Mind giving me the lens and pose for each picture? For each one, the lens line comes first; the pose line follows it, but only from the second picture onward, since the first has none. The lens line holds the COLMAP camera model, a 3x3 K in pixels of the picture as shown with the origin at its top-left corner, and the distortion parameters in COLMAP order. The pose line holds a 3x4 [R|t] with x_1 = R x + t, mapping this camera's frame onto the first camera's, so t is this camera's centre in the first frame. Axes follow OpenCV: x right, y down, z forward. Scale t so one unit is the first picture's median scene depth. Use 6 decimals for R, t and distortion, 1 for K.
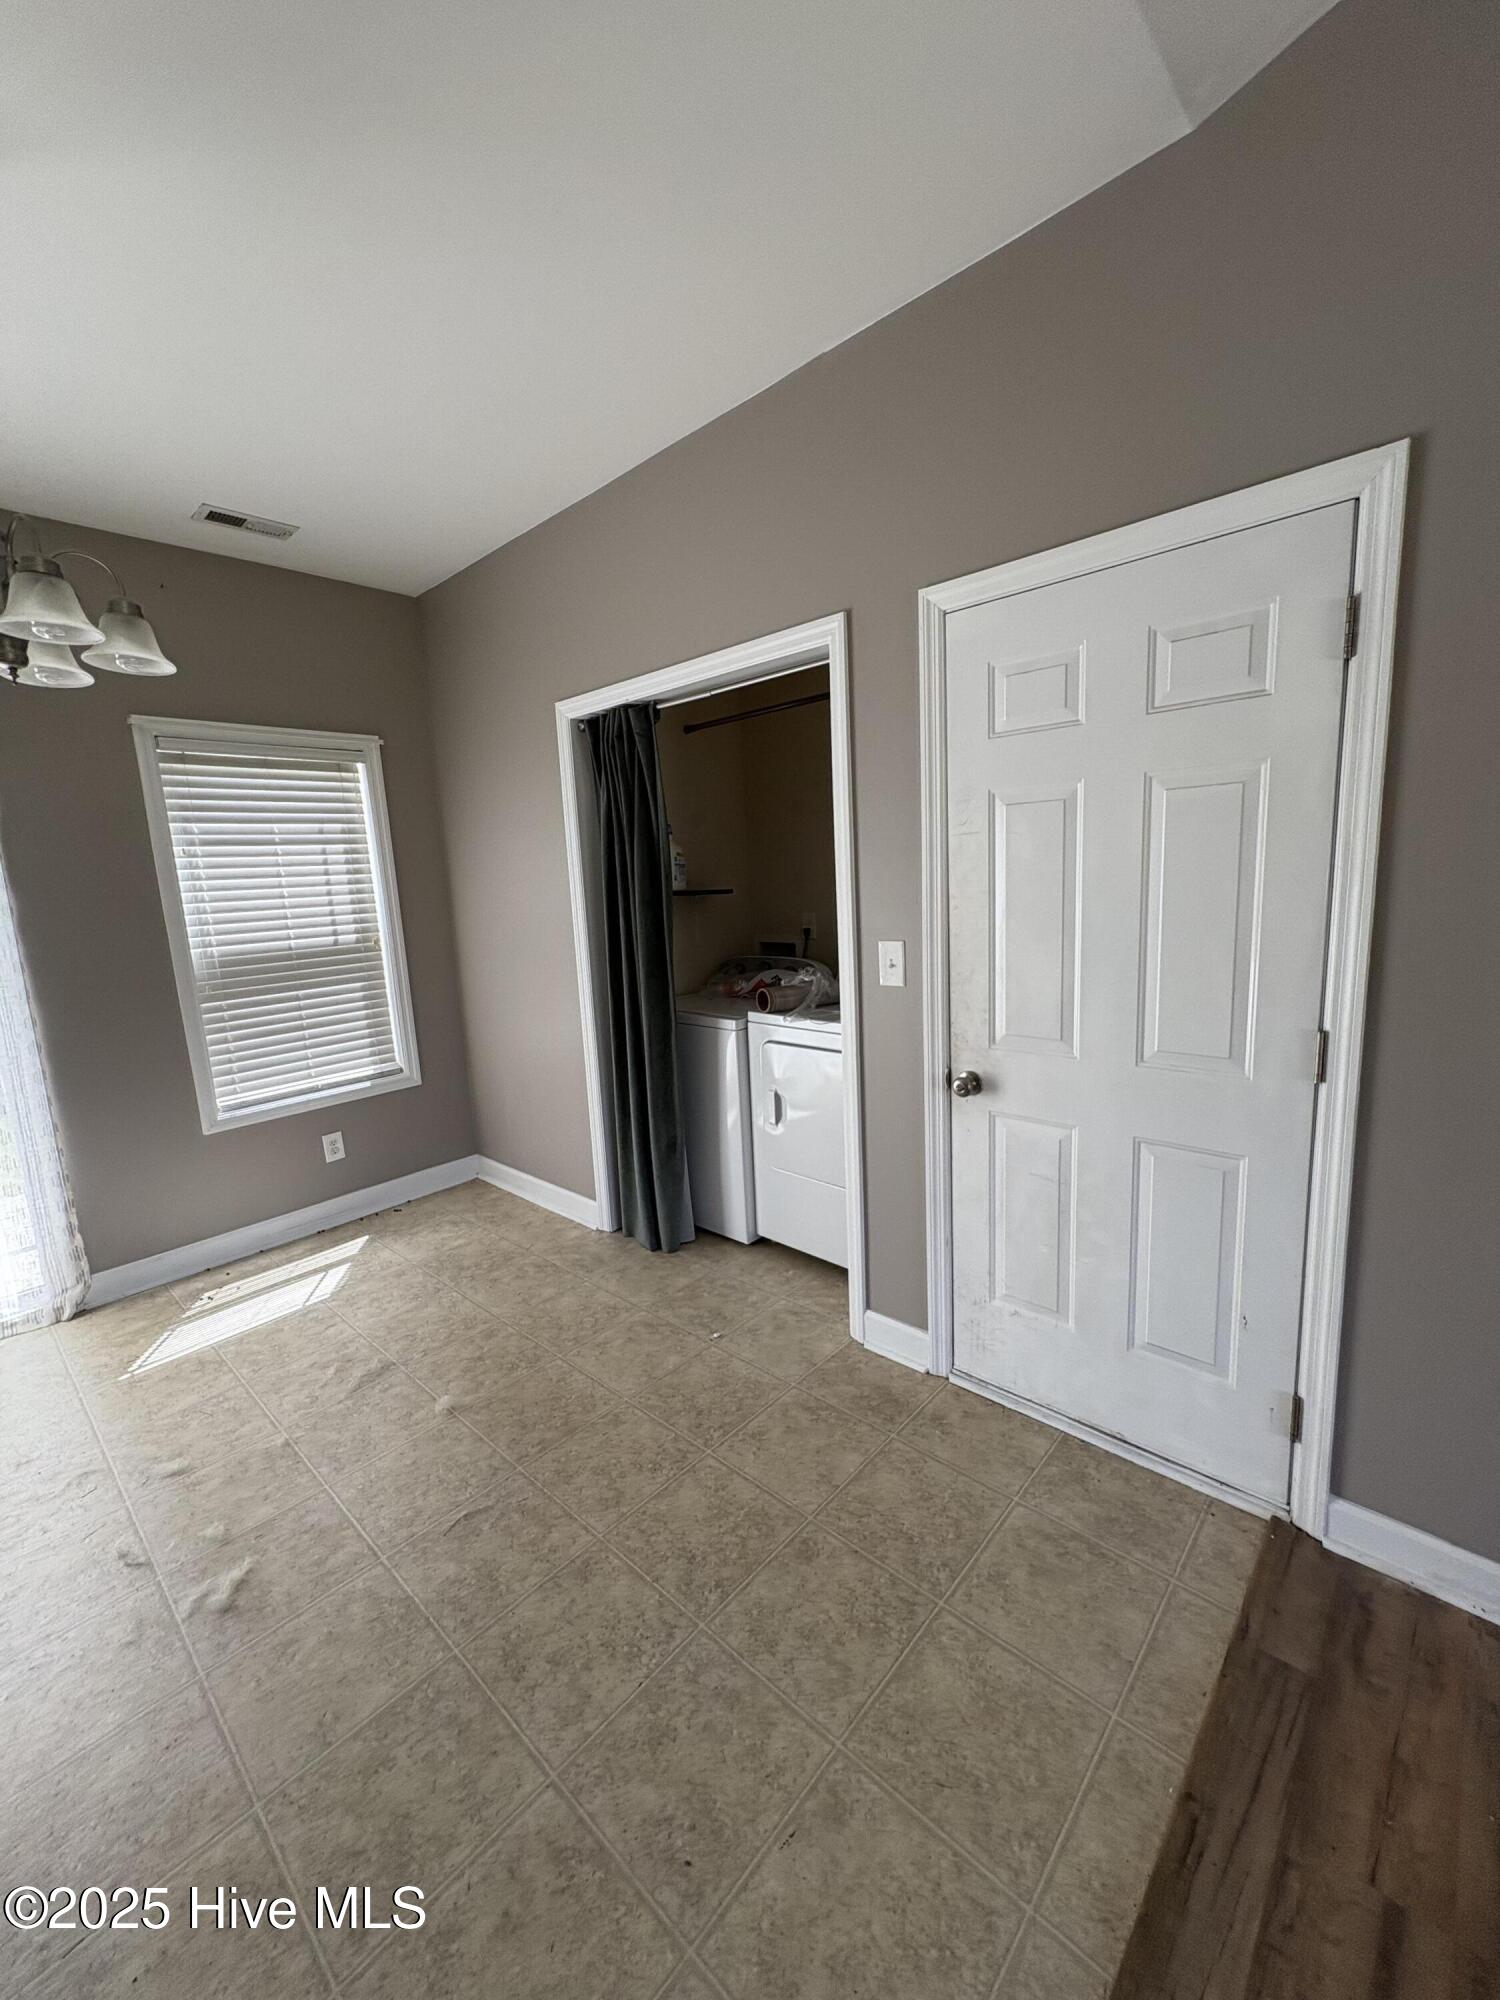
lens RADIAL K [[791.9, 0, 750.9], [0, 791.9, 1002.3], [0, 0, 1]] dist [-0.004256, 0.000052]
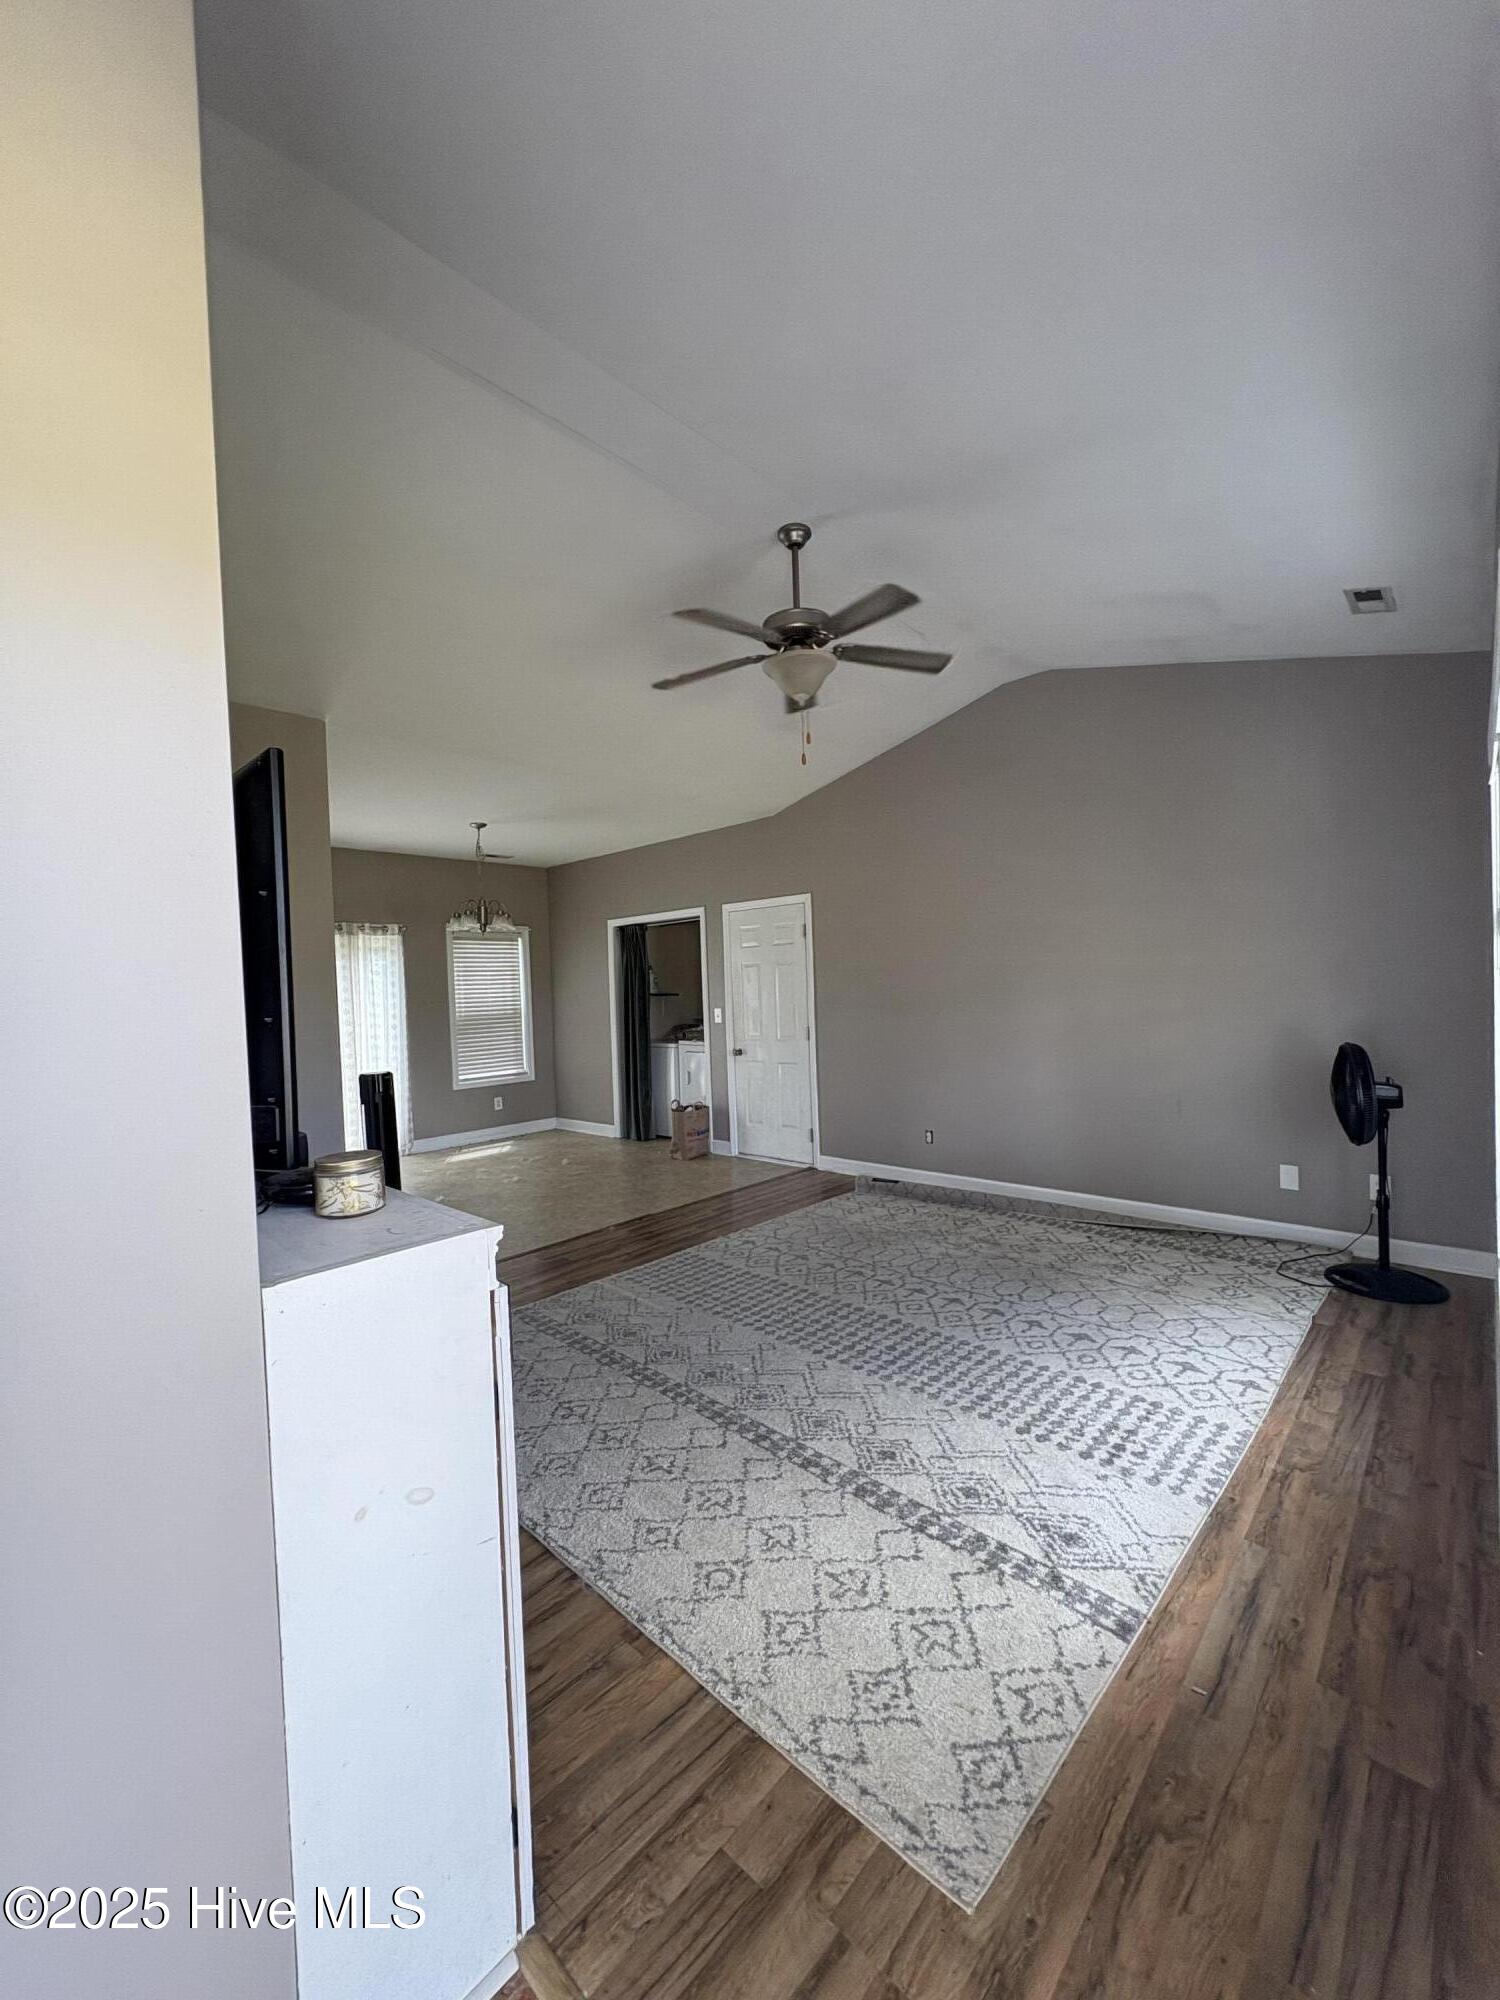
lens RADIAL K [[791.9, 0, 750.9], [0, 791.9, 999.2], [0, 0, 1]] dist [-0.004256, 0.000052]
pose [[0.999913, 0.013127, 0.001329, 0.312762], [-0.012778, 0.988542, -0.150403, 0.367058], [-0.003289, 0.150373, 0.988624, -2.153172]]
